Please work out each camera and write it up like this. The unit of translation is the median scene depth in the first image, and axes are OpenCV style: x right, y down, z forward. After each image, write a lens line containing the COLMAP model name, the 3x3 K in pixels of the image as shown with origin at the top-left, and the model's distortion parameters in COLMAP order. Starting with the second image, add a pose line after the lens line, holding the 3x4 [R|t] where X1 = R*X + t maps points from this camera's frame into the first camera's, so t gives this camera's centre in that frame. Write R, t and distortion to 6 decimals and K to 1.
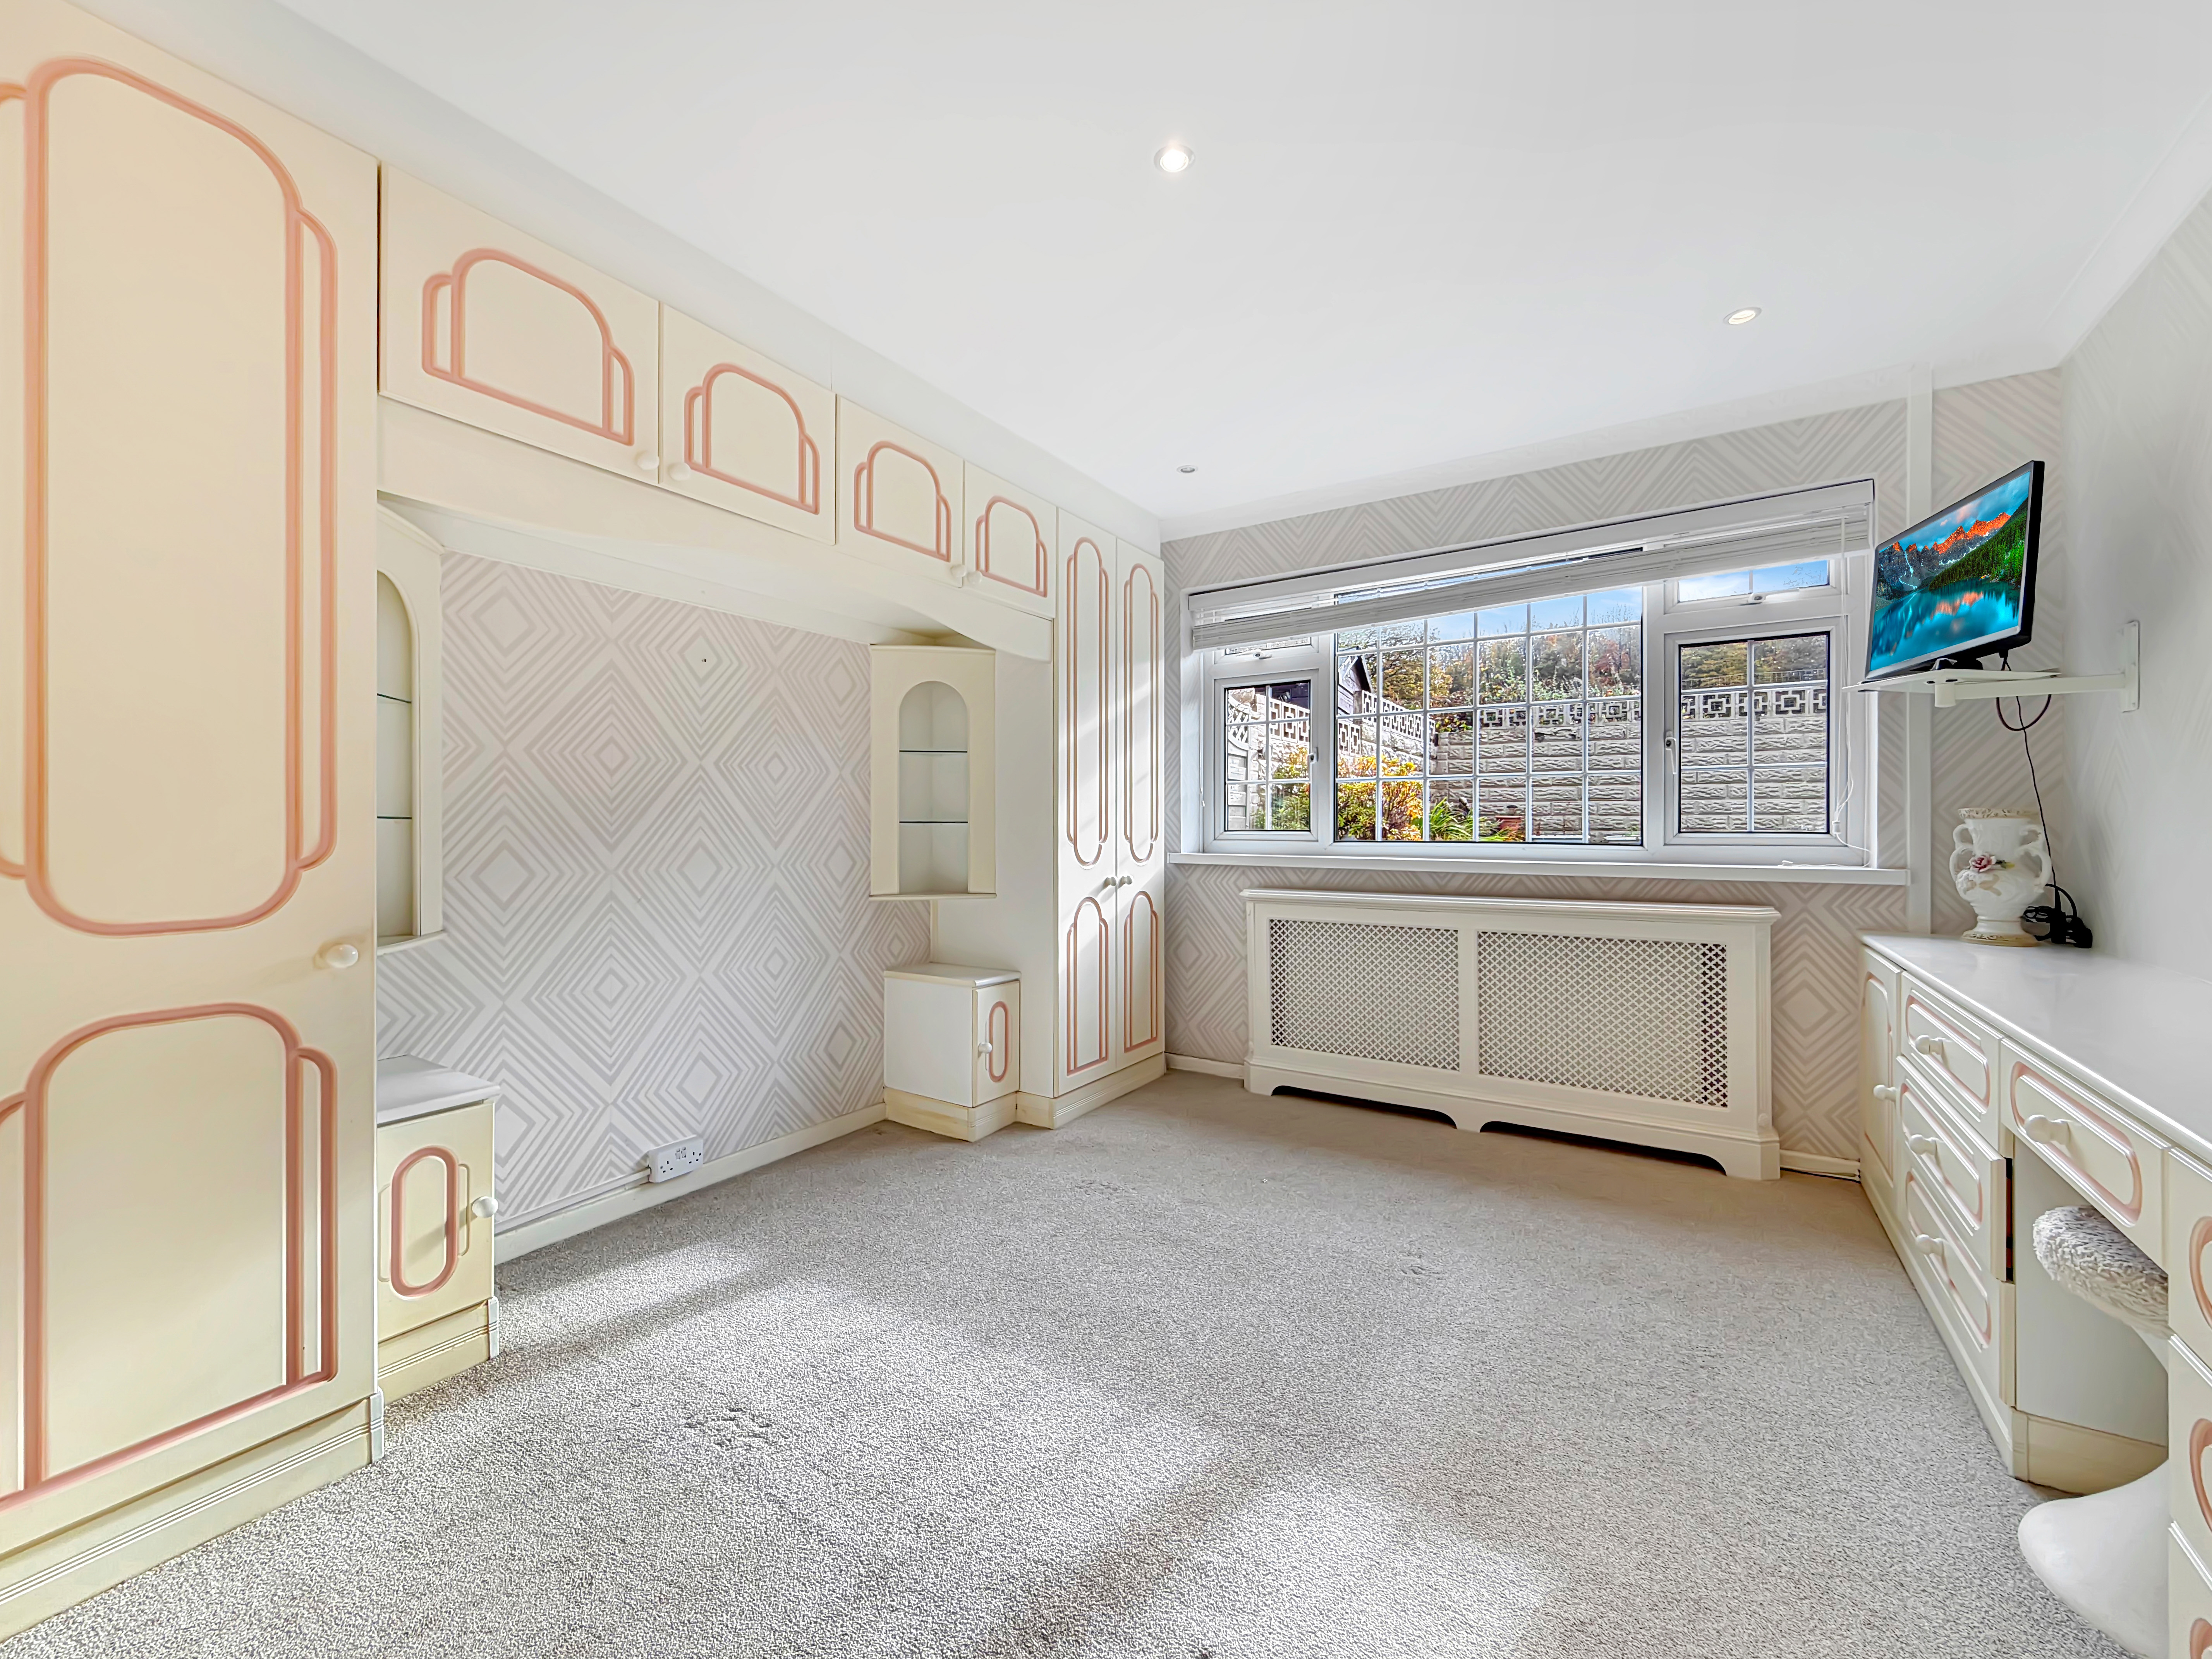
lens RADIAL K [[882.1, 0, 1107.8], [0, 882.1, 829.8], [0, 0, 1]] dist [-0.002430, 0.000005]
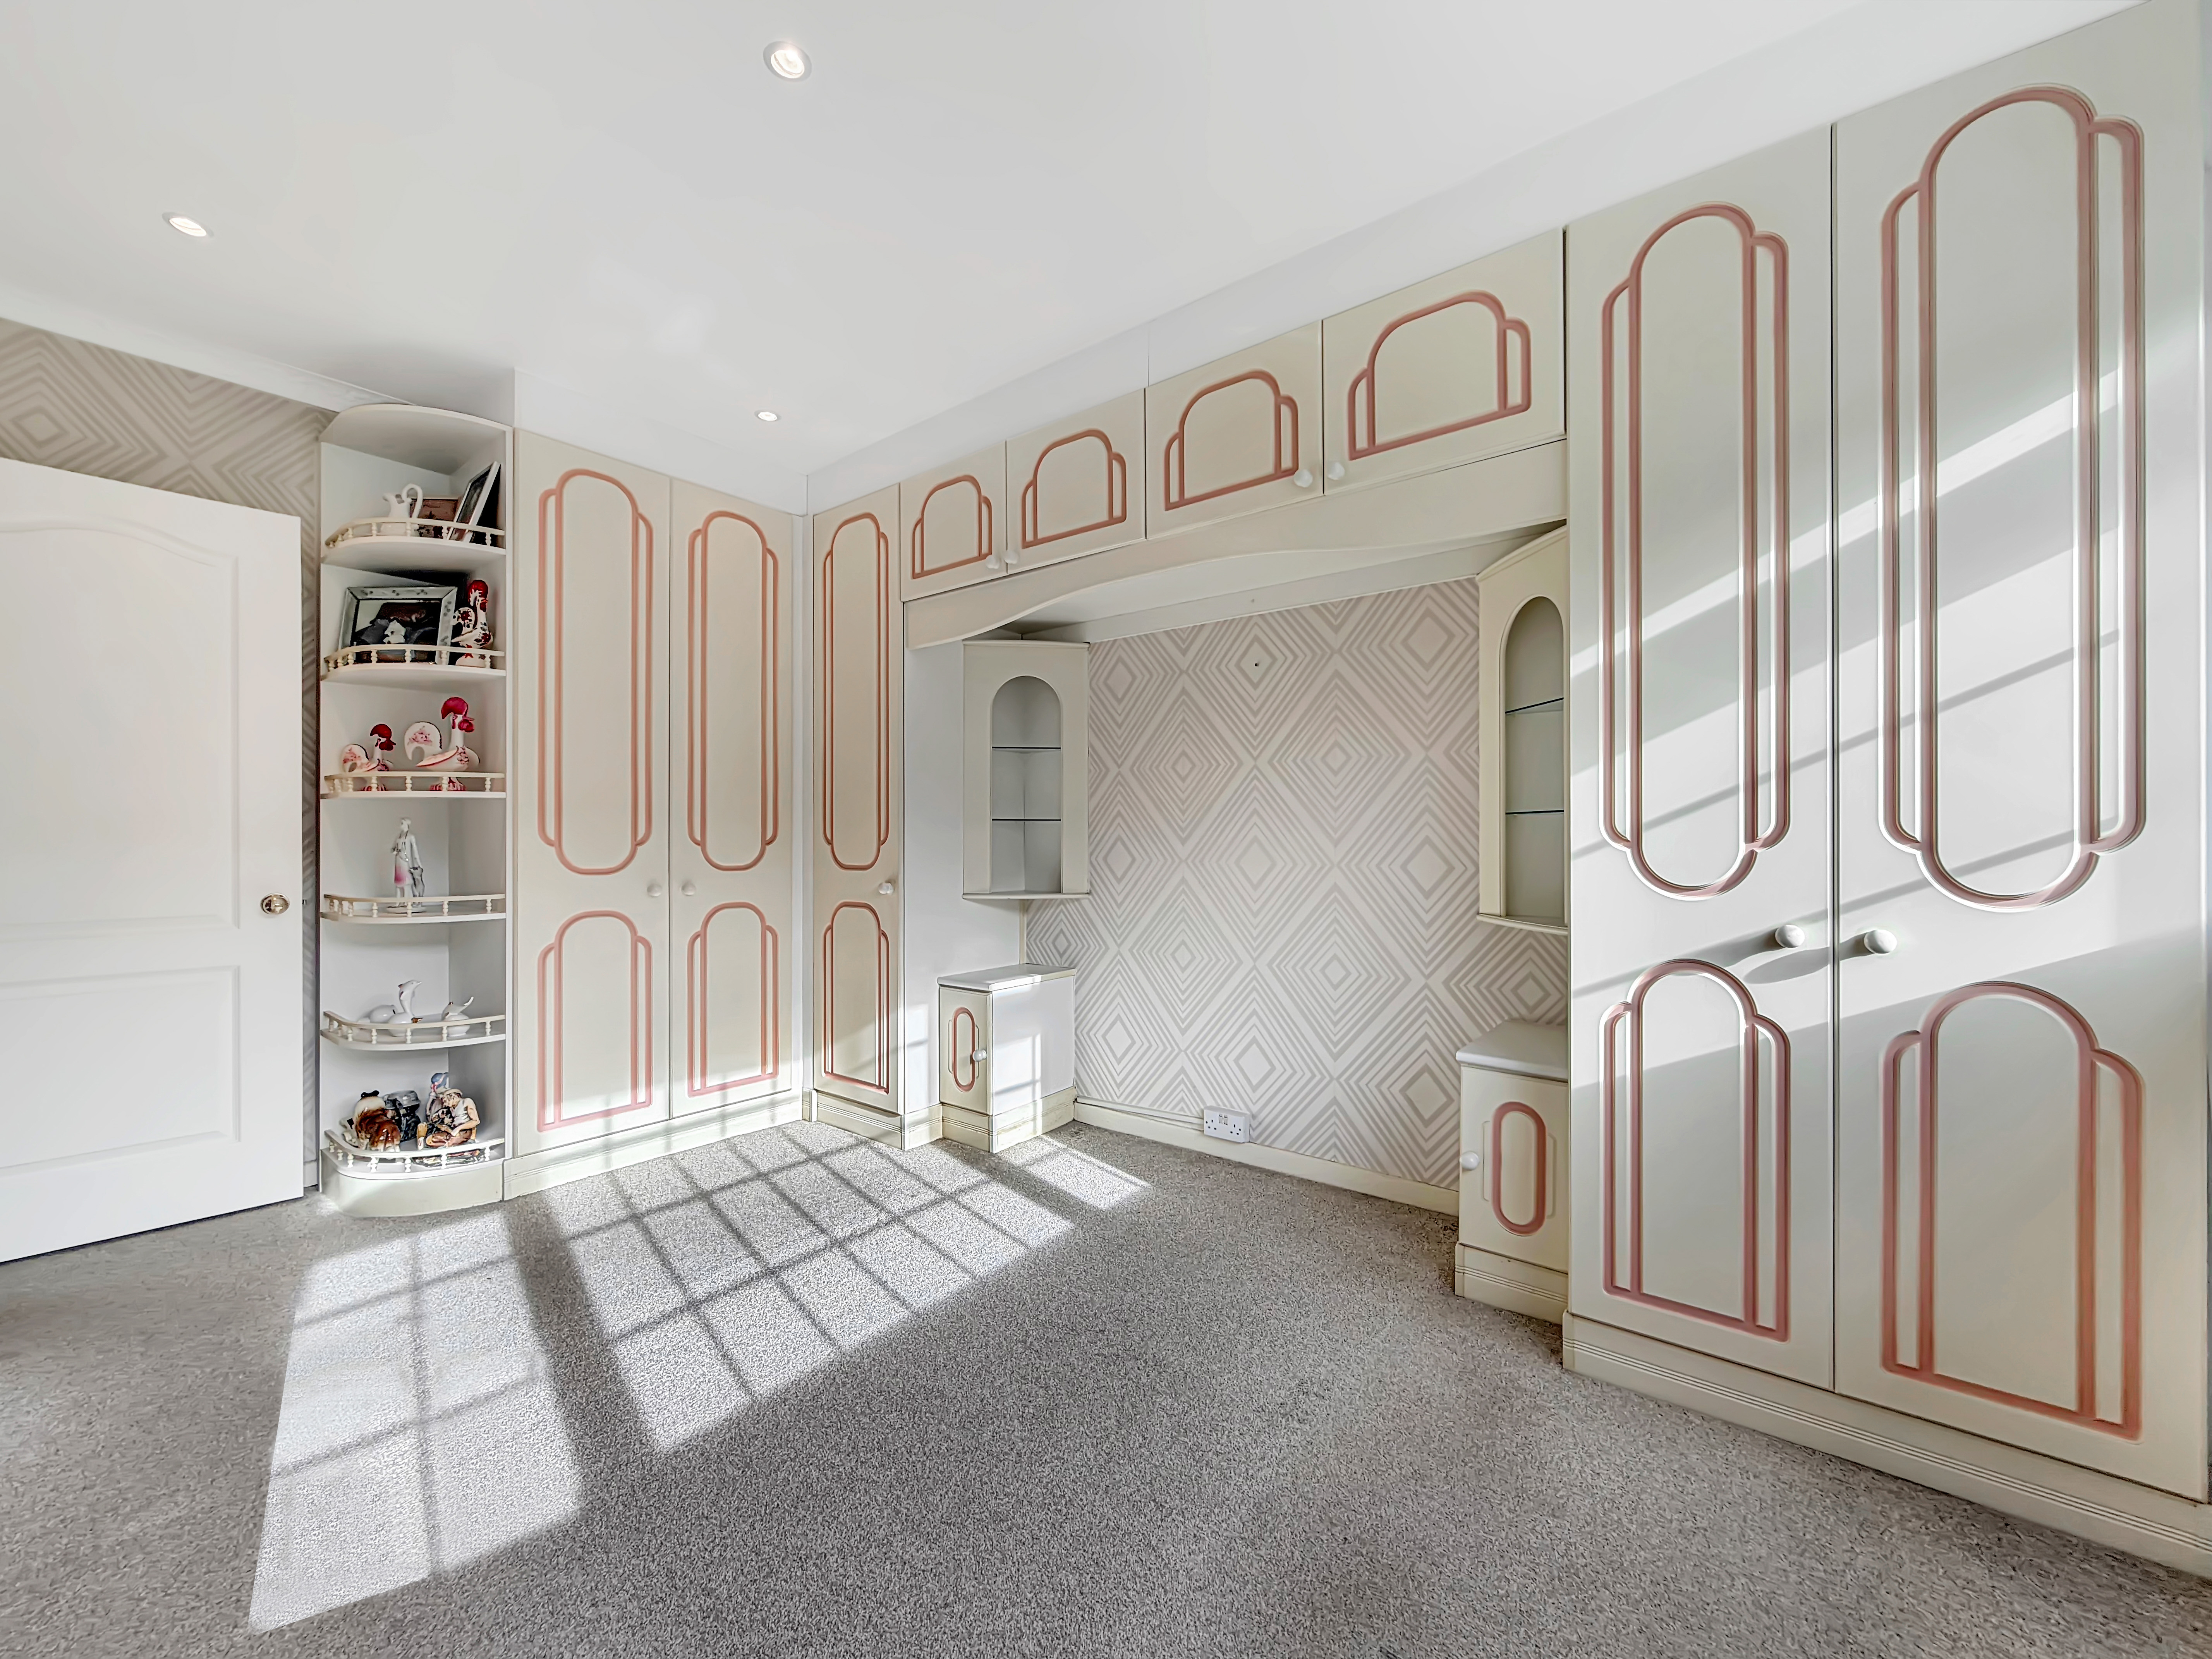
lens RADIAL K [[897.5, 0, 1102.0], [0, 897.5, 840.3], [0, 0, 1]] dist [0.001905, 0.000100]
pose [[-0.092946, 0.008019, -0.995639, 0.561977], [0.001370, 0.999968, 0.007926, 0.007368], [0.995670, -0.000628, -0.092954, 0.827741]]
